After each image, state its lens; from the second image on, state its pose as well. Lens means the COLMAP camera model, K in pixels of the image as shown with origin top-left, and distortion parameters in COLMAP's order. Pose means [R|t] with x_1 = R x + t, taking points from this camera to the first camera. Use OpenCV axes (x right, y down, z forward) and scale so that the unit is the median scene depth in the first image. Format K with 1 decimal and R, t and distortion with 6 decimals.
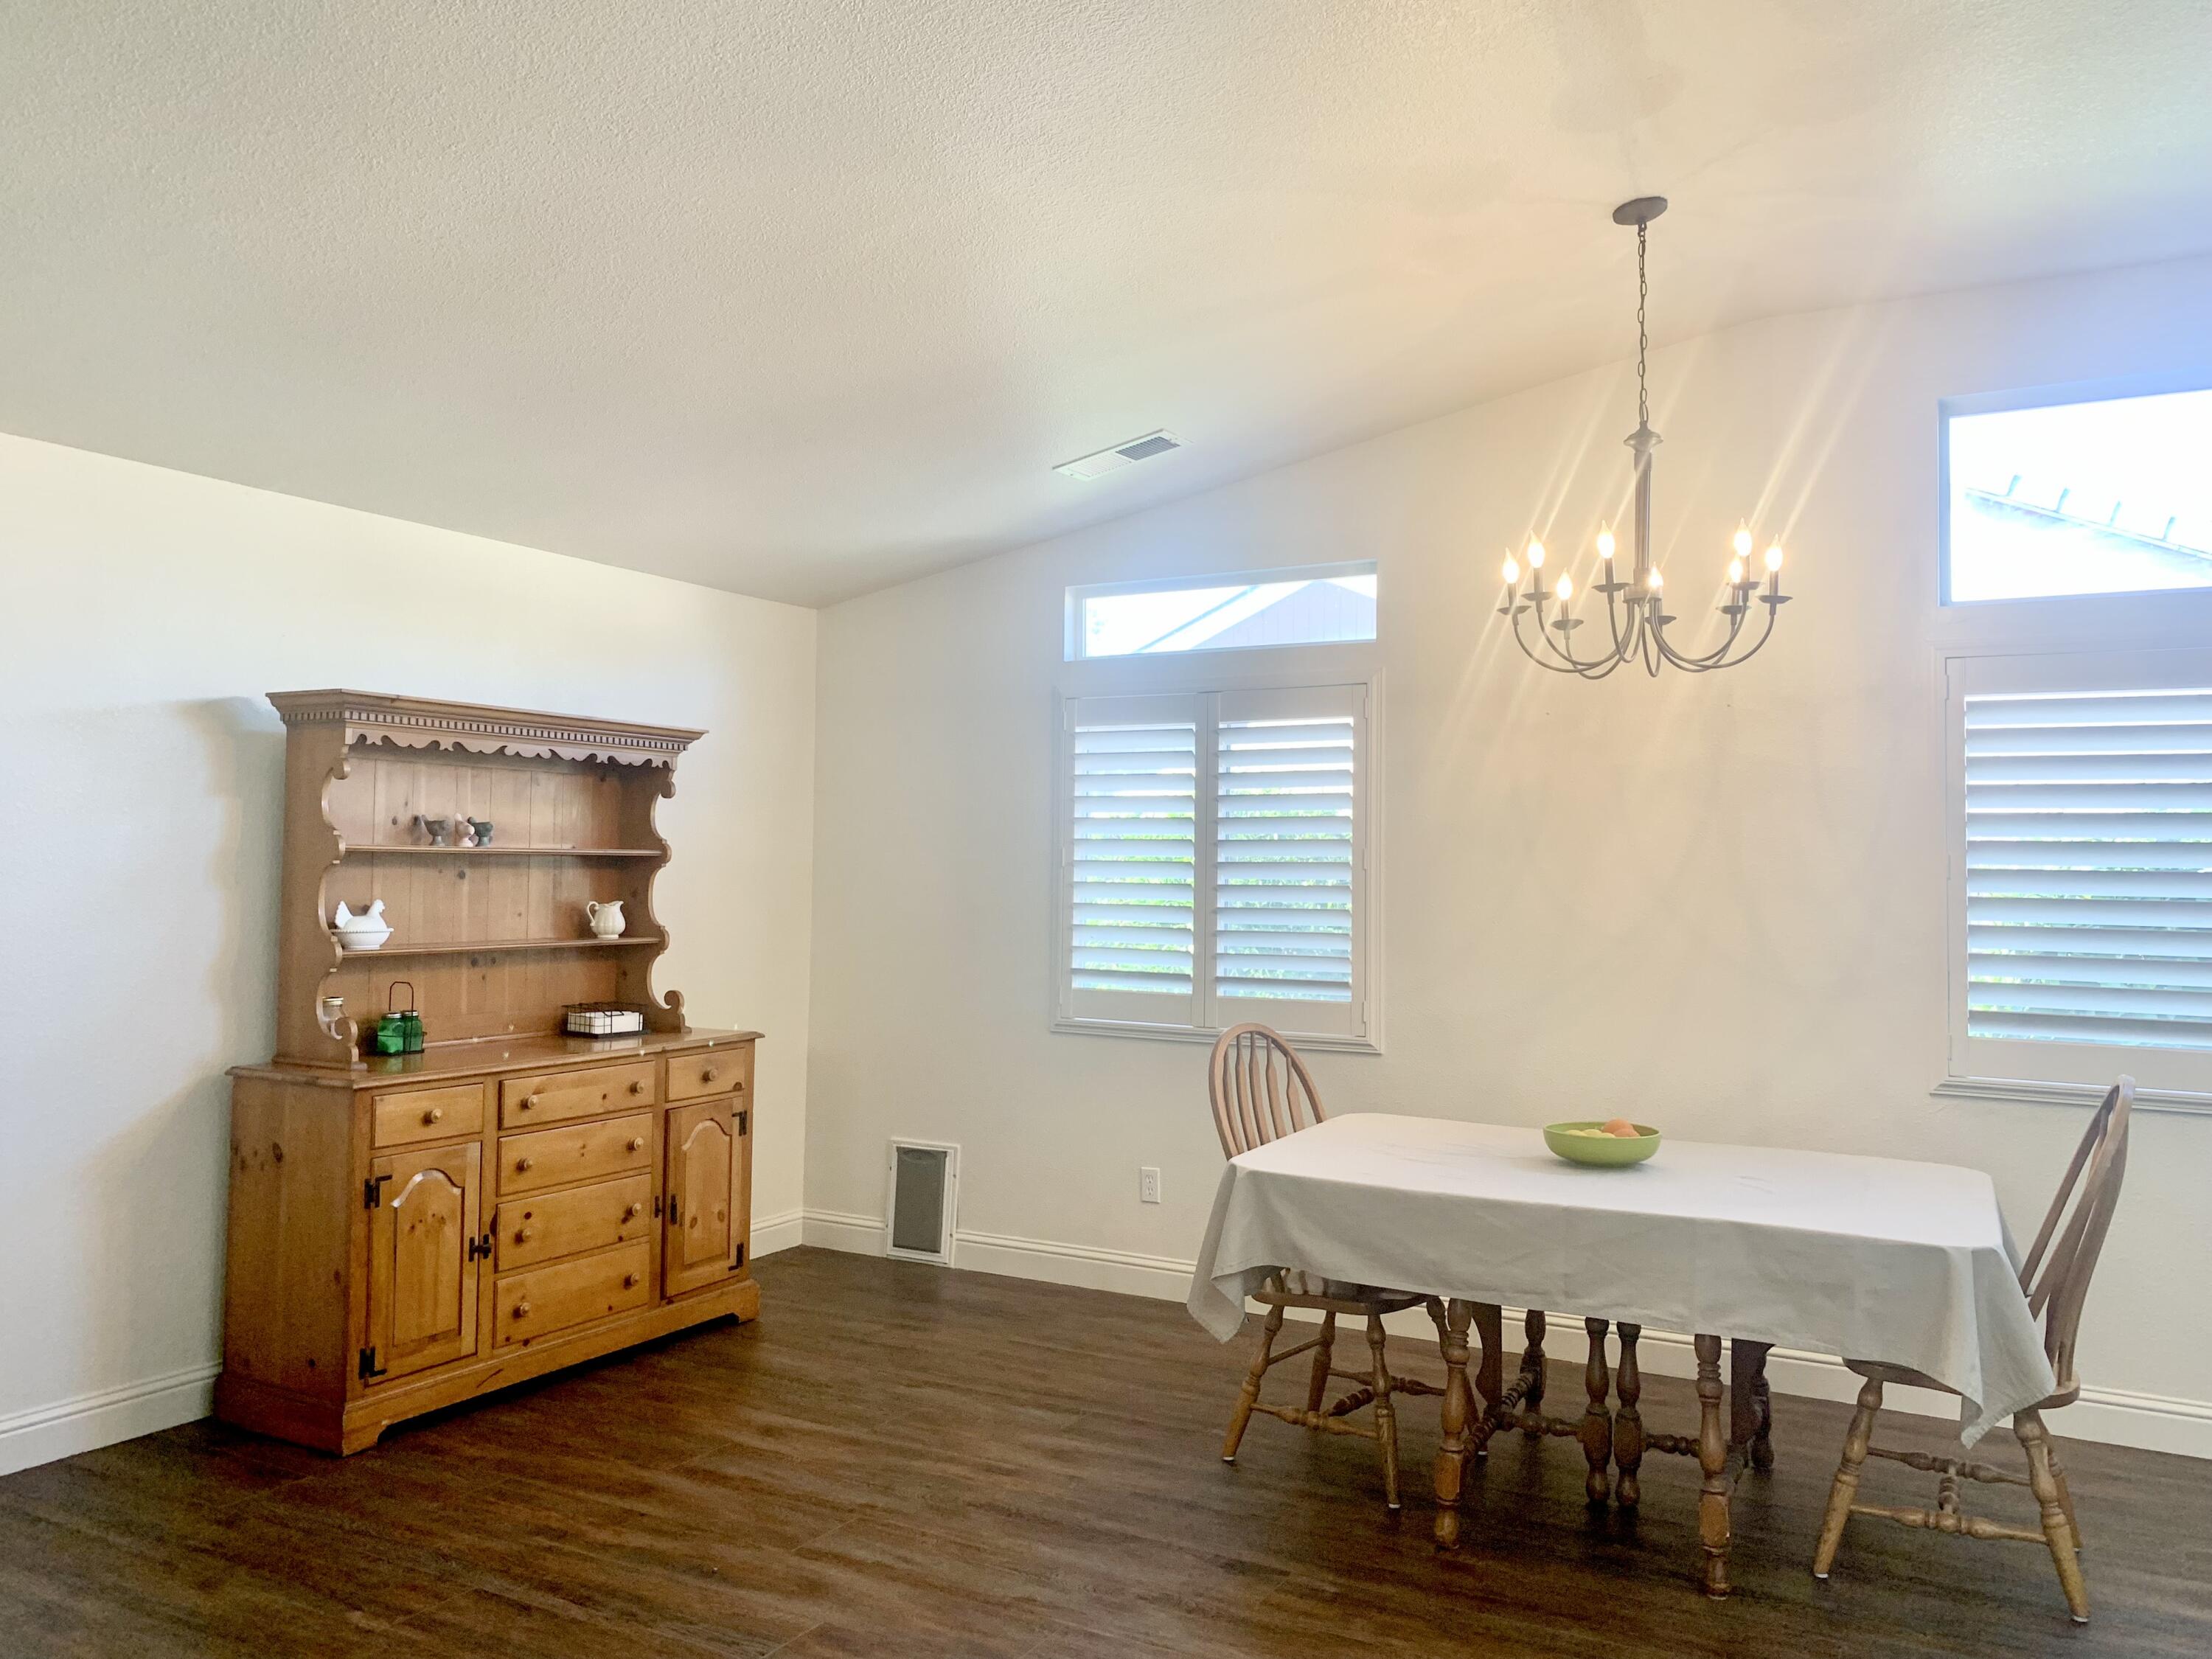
lens RADIAL K [[1713.1, 0, 1107.5], [0, 1713.1, 804.1], [0, 0, 1]] dist [0.012594, -0.009213]
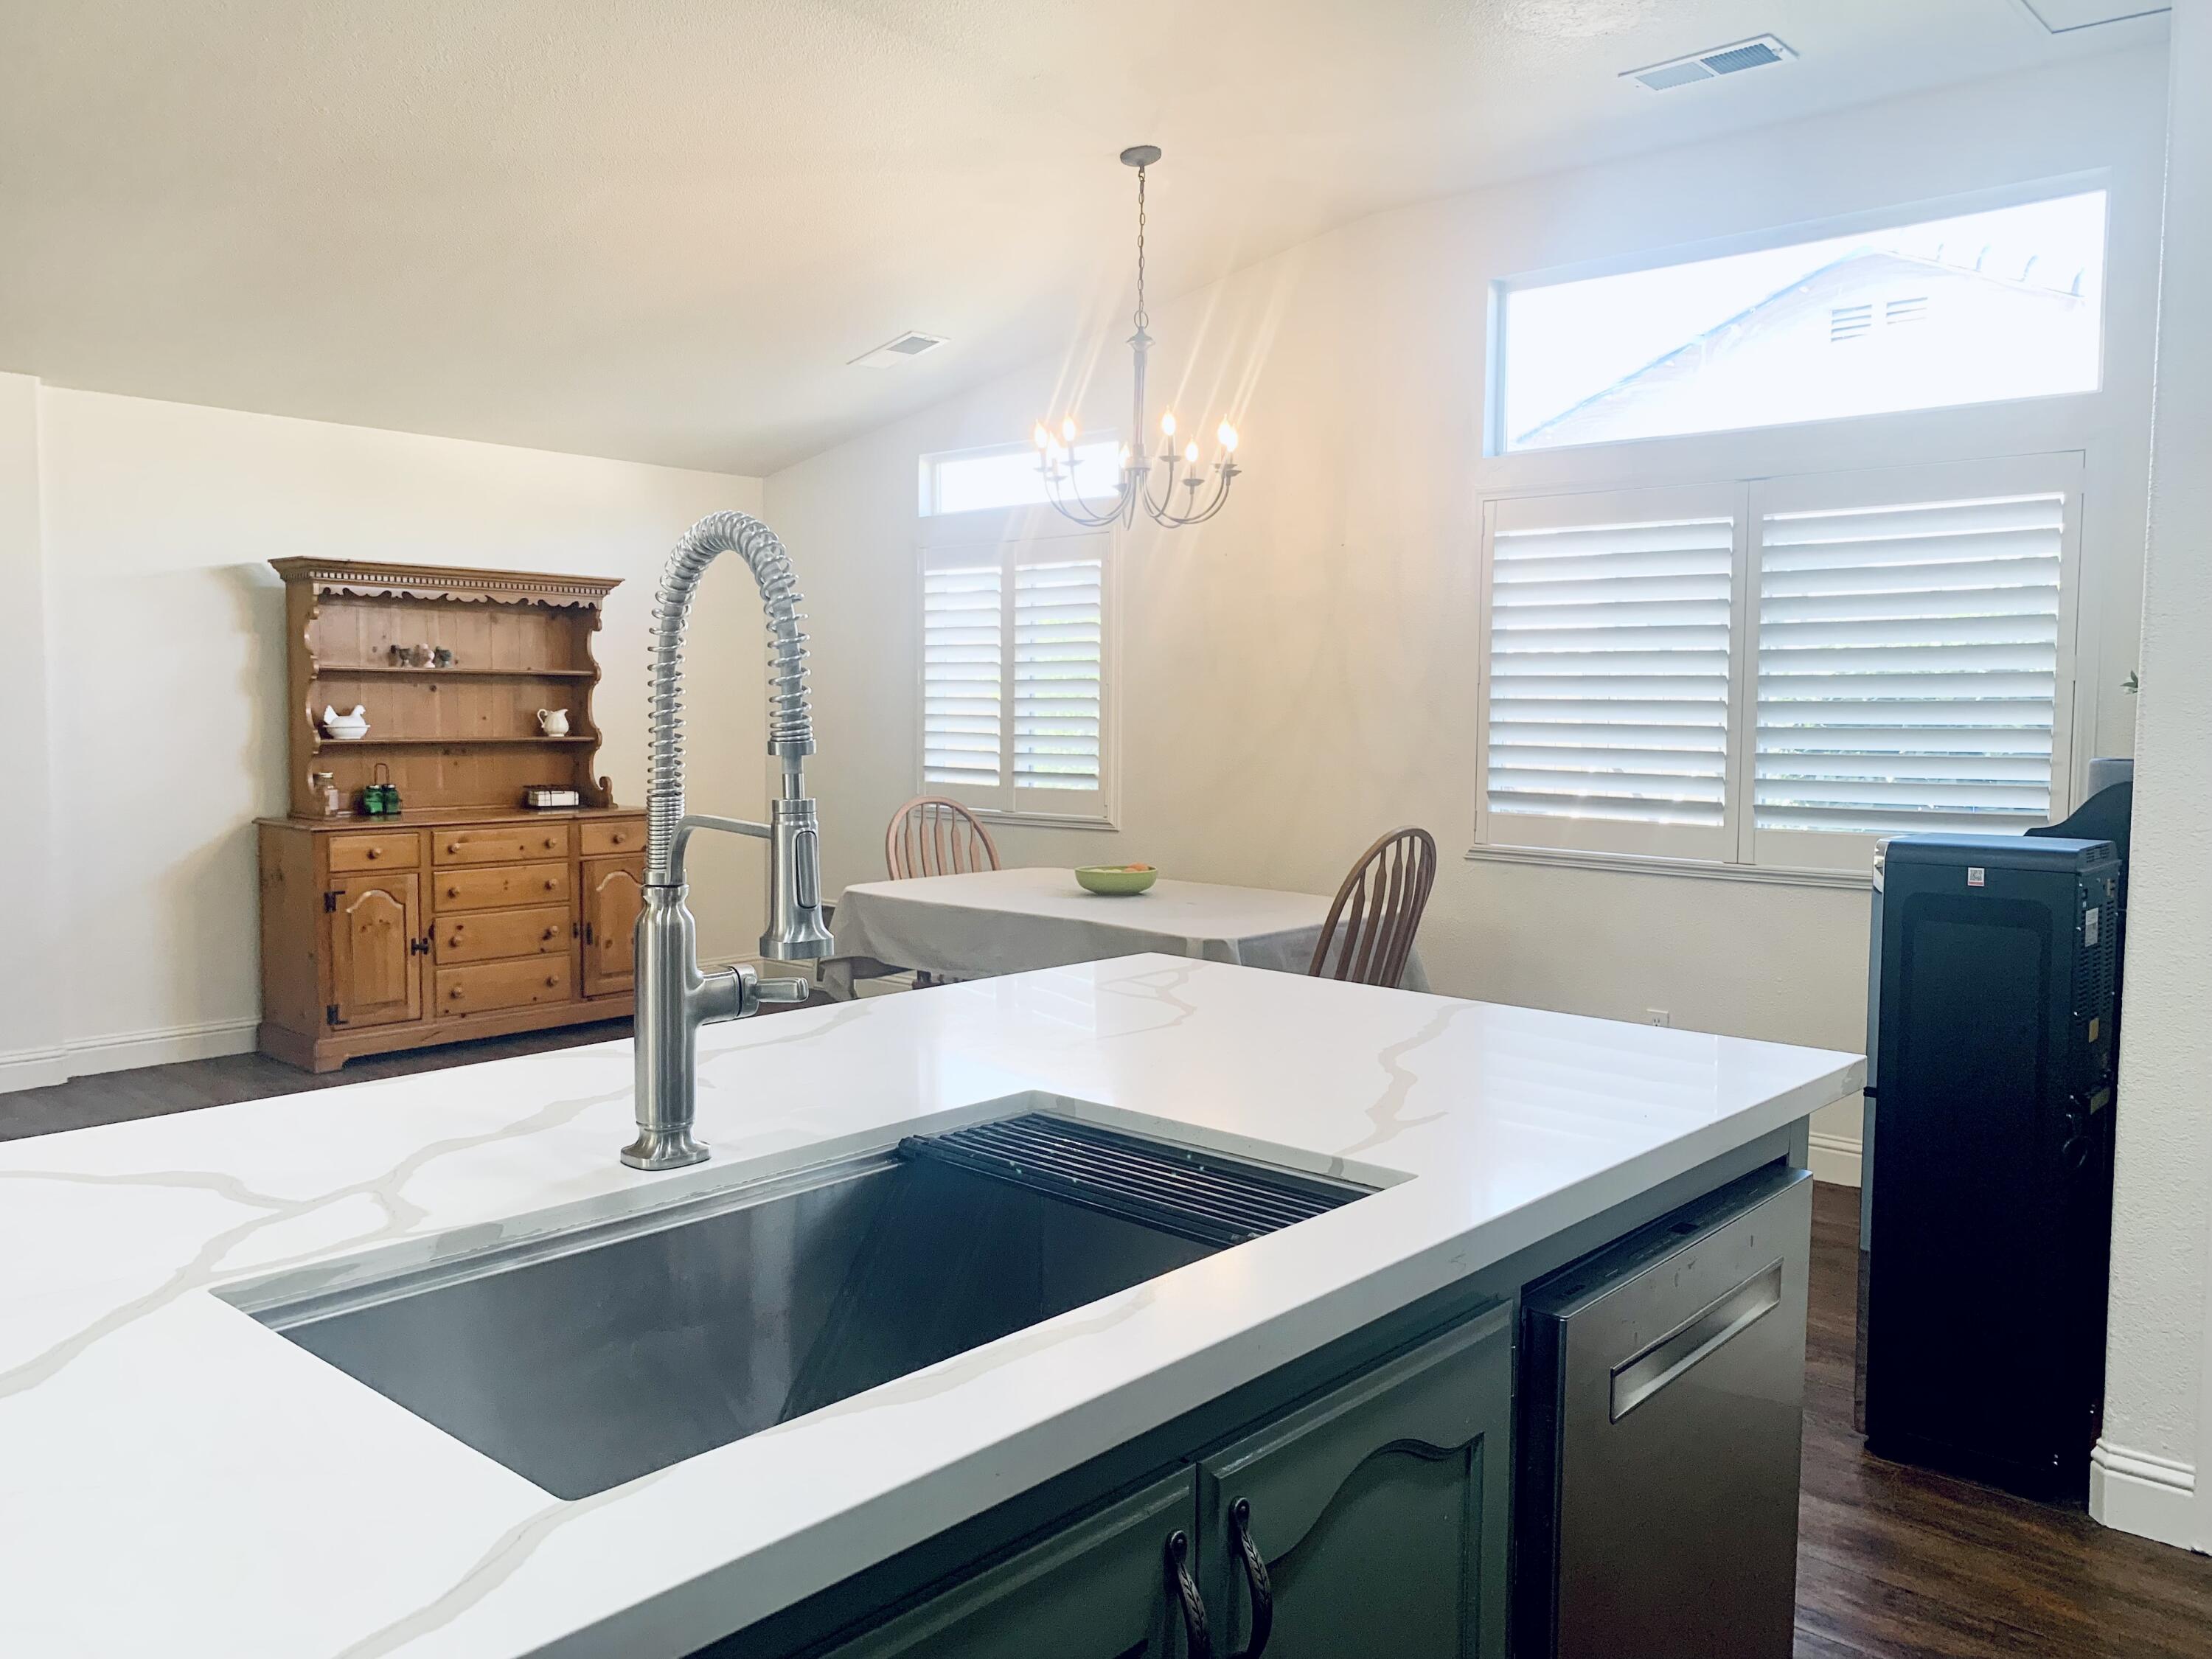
lens RADIAL K [[1740.5, 0, 1105.9], [0, 1740.5, 820.1], [0, 0, 1]] dist [0.113034, -0.255282]
pose [[0.973089, 0.012444, -0.230092, 0.511207], [0.011162, 0.994823, 0.101009, 0.010431], [0.230158, -0.100859, 0.967913, -0.272833]]
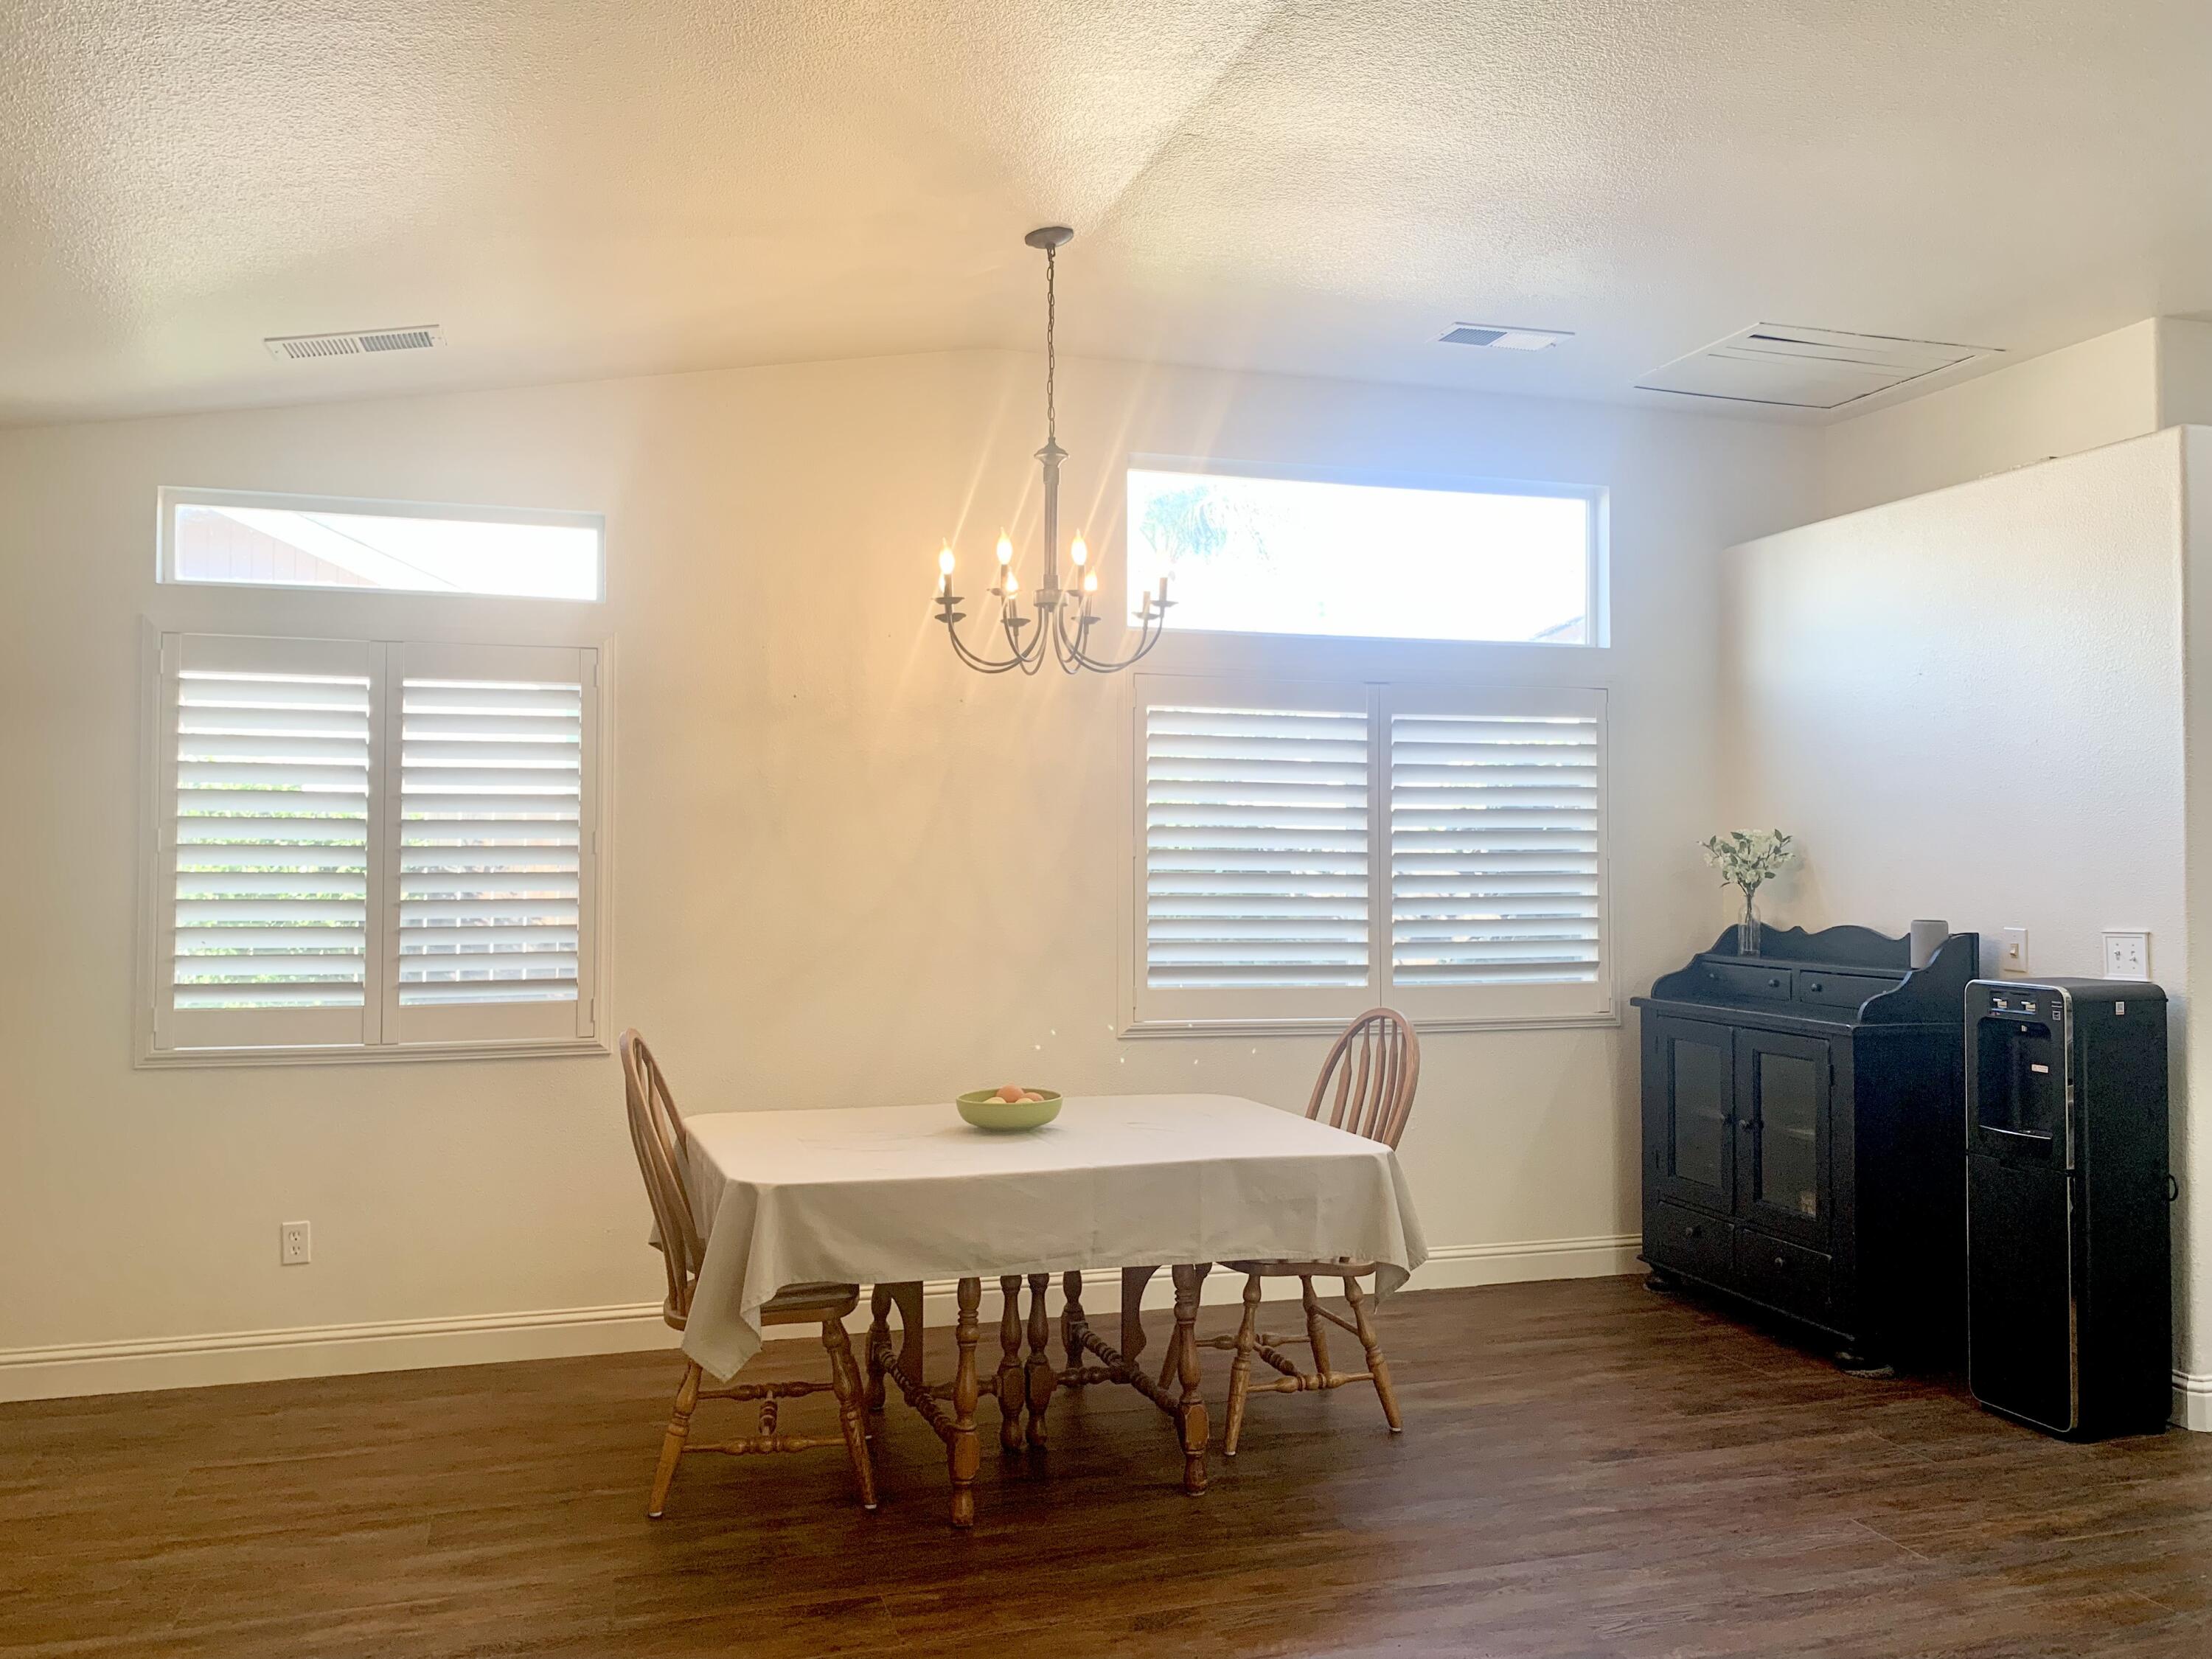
lens RADIAL K [[1710.9, 0, 1071.1], [0, 1710.9, 817.4], [0, 0, 1]] dist [0.049572, -0.036914]
pose [[0.696592, 0.007497, 0.717429, -0.385397], [-0.023171, 0.999659, 0.012051, 0.002040], [-0.717093, -0.025018, 0.696528, 0.204174]]
